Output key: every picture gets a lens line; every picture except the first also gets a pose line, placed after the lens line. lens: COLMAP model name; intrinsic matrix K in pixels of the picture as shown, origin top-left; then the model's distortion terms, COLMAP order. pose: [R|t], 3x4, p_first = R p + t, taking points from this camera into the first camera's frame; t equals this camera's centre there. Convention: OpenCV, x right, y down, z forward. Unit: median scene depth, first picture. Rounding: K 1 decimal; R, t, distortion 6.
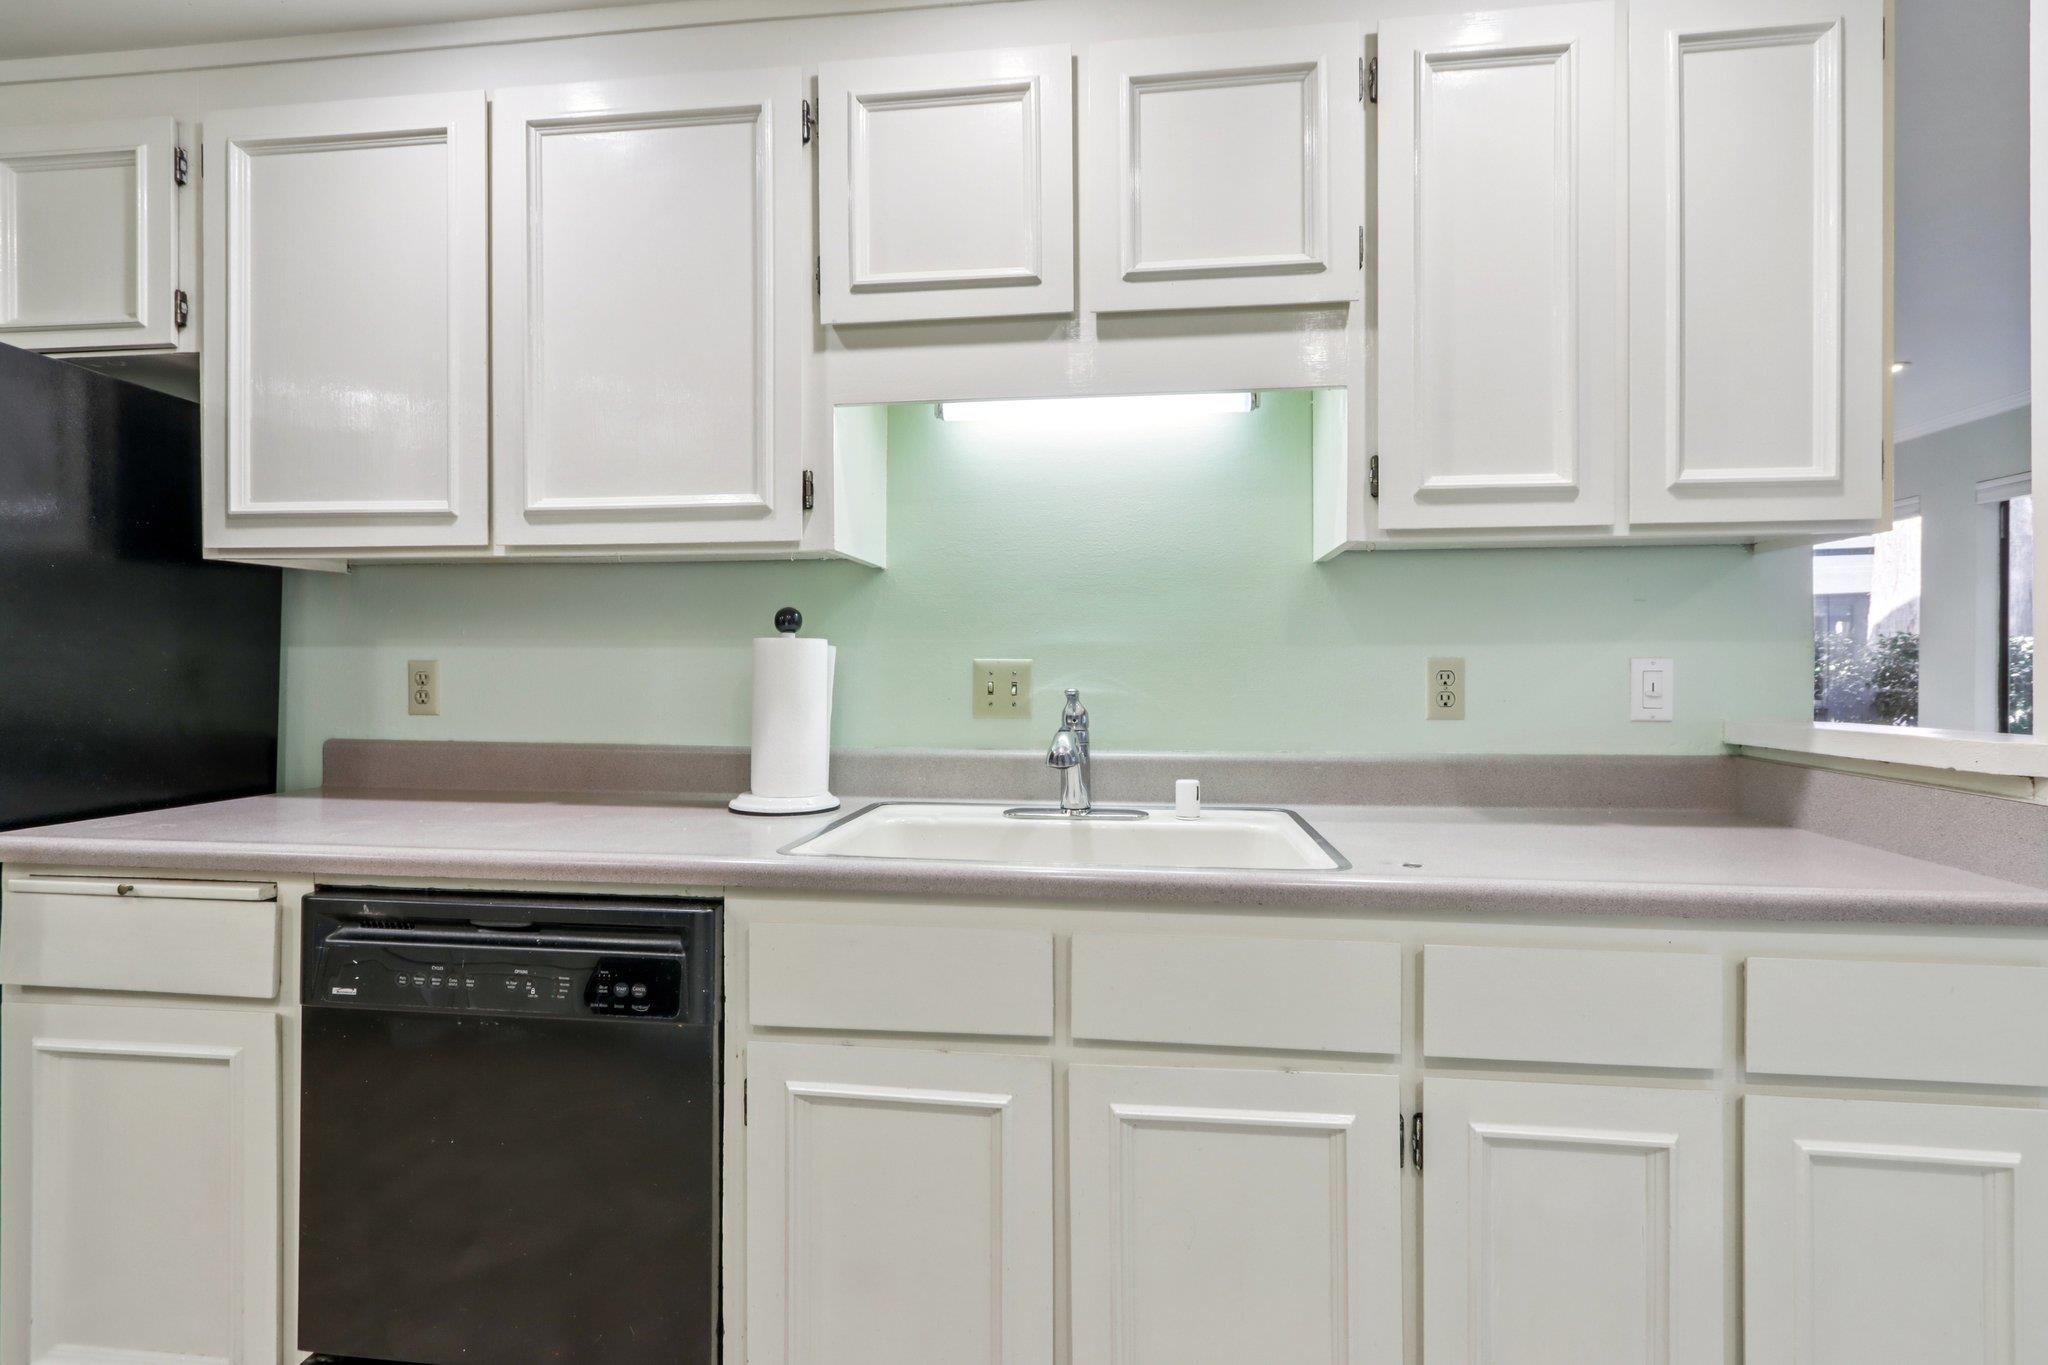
lens RADIAL K [[877.0, 0, 1034.9], [0, 877.0, 684.2], [0, 0, 1]] dist [-0.012549, 0.000305]
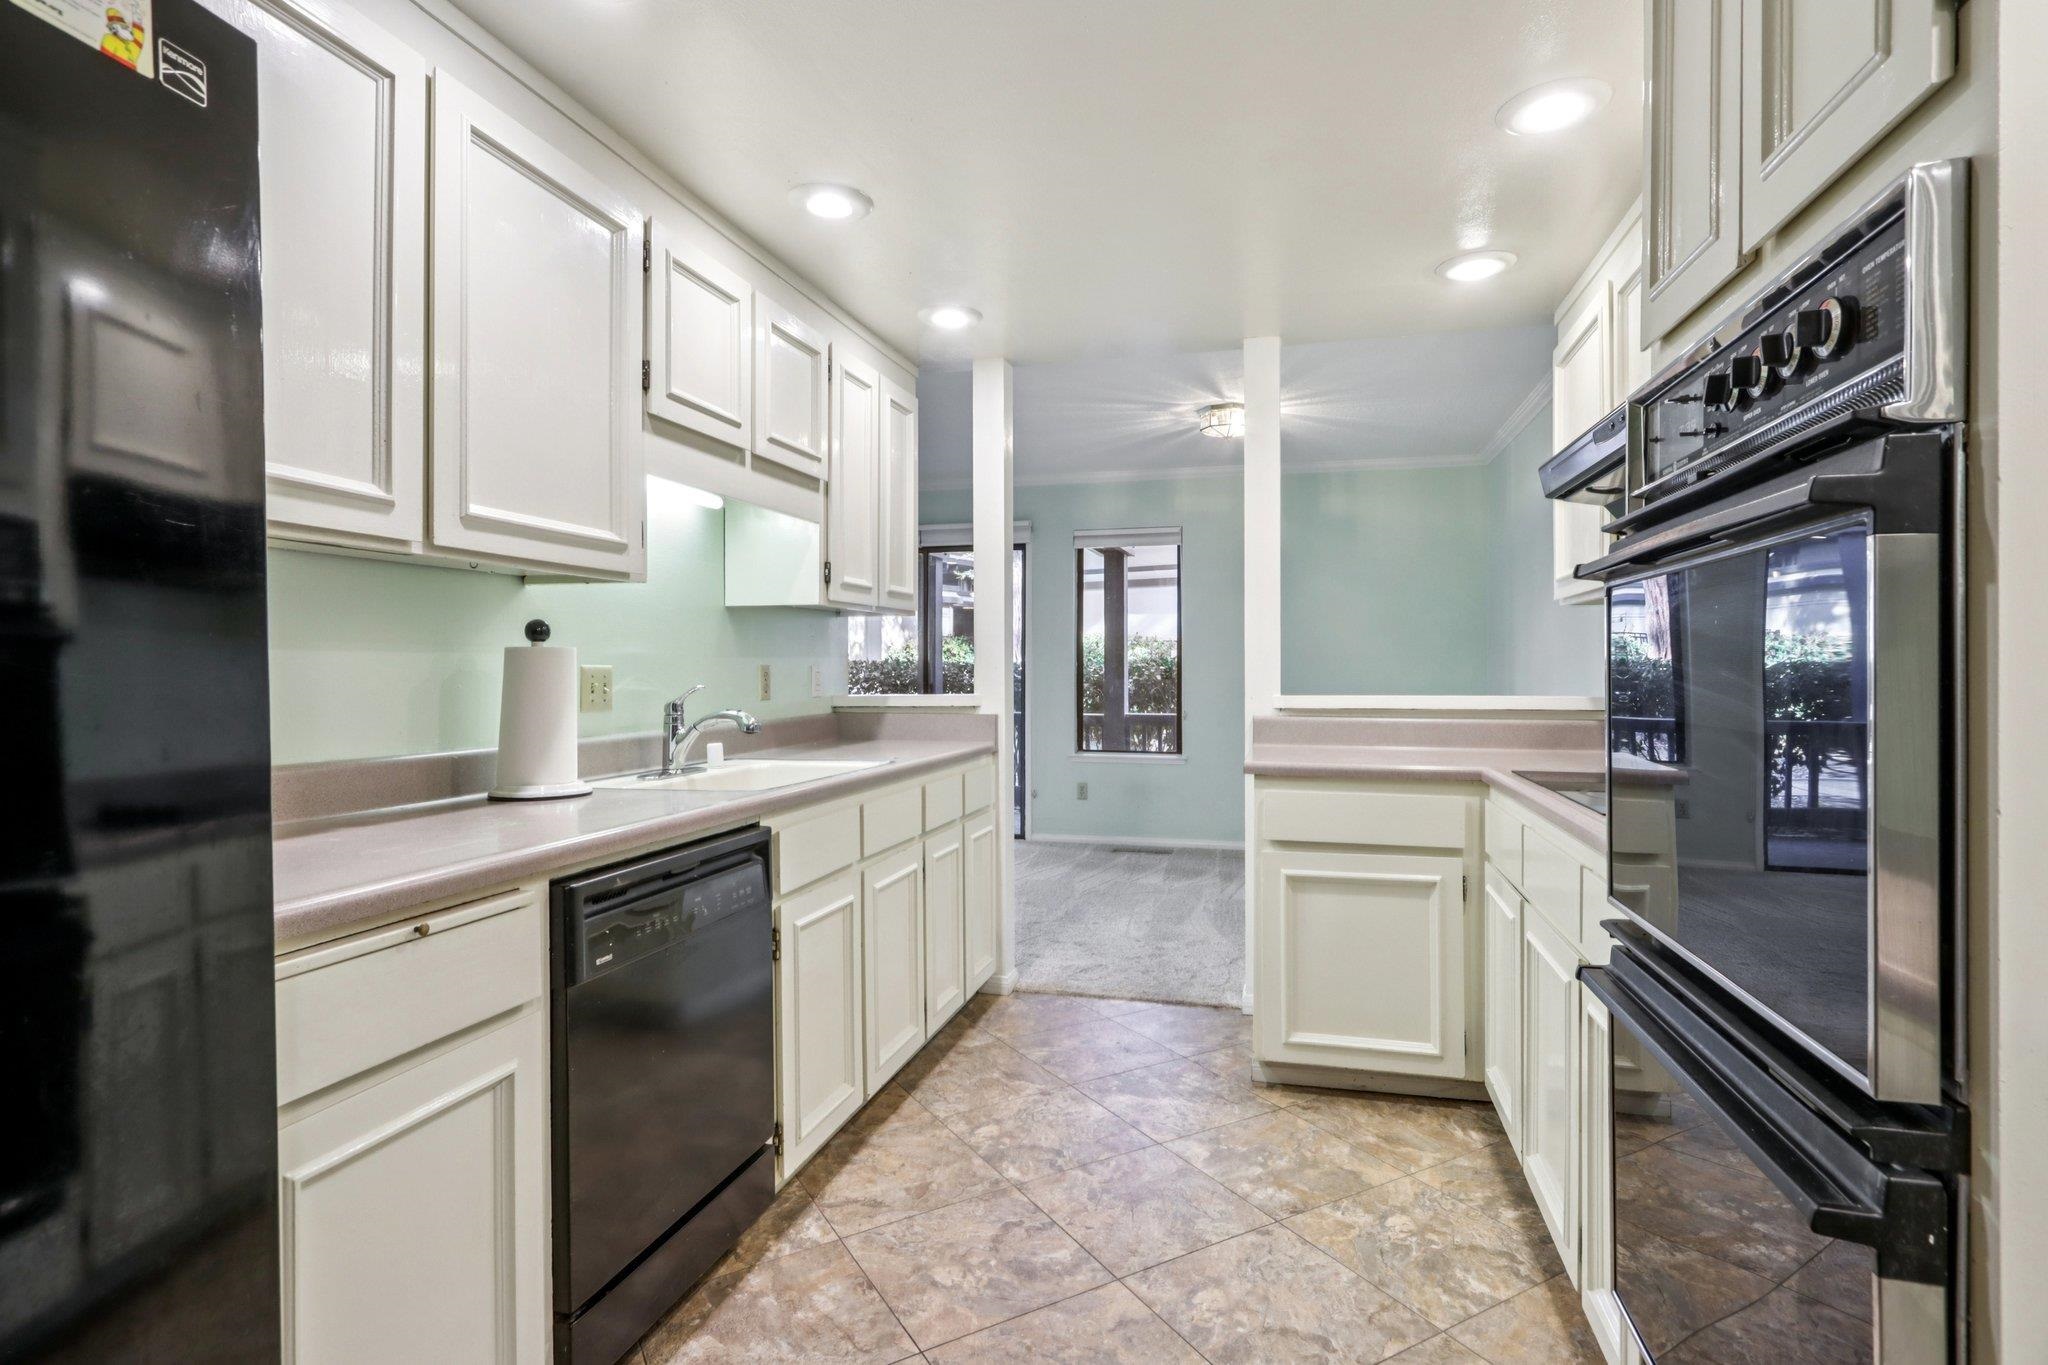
lens RADIAL K [[1028.9, 0, 1036.5], [0, 1028.9, 673.5], [0, 0, 1]] dist [0.007249, 0.000598]
pose [[0.143989, -0.006475, 0.989558, -1.650763], [0.023849, 0.999711, 0.003071, -0.006512], [-0.989292, 0.023158, 0.144102, 0.198558]]
